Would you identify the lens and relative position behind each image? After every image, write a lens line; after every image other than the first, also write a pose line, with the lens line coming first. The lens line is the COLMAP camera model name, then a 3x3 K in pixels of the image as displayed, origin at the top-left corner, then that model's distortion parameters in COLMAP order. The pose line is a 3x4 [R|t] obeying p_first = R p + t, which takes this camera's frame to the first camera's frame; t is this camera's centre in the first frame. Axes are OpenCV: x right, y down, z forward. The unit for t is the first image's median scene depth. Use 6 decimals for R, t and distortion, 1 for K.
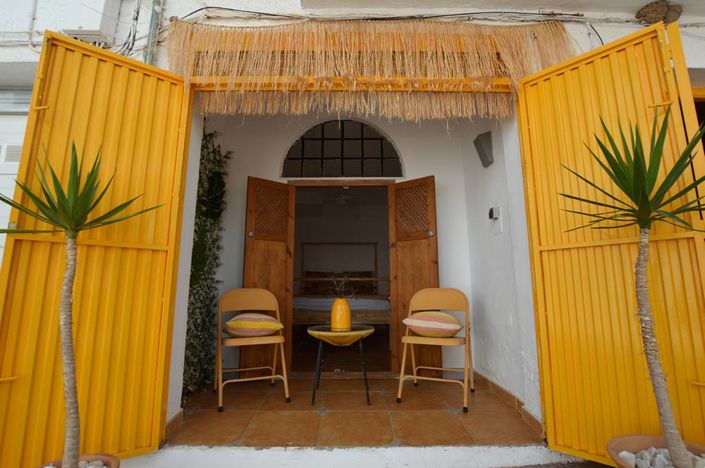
lens RADIAL K [[320.8, 0, 355.3], [0, 320.8, 231.6], [0, 0, 1]] dist [-0.028111, 0.002099]
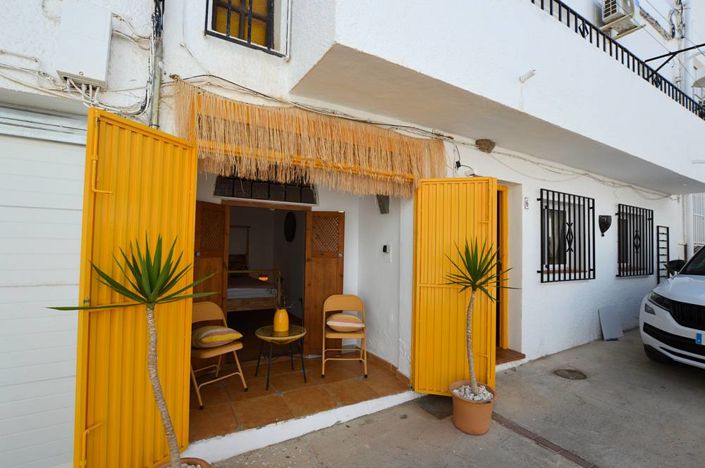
lens RADIAL K [[309.1, 0, 346.4], [0, 309.1, 237.4], [0, 0, 1]] dist [-0.021291, 0.000062]
pose [[0.883432, 0.042442, 0.466633, -0.392254], [-0.104166, 0.988757, 0.107277, -0.232355], [-0.456833, -0.143379, 0.877921, -0.184671]]
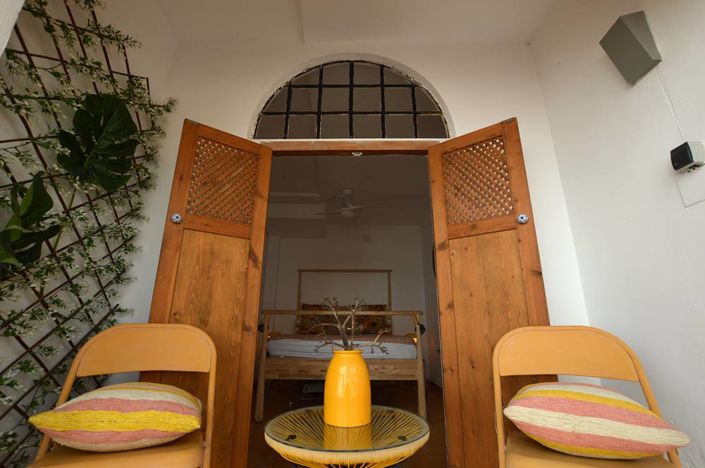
lens RADIAL K [[320.8, 0, 353.2], [0, 320.8, 230.5], [0, 0, 1]] dist [-0.028111, 0.002099]
pose [[0.999699, 0.003012, -0.024352, -0.025732], [-0.005807, 0.993287, -0.115528, 0.092932], [0.023840, 0.115634, 0.993006, 0.521083]]
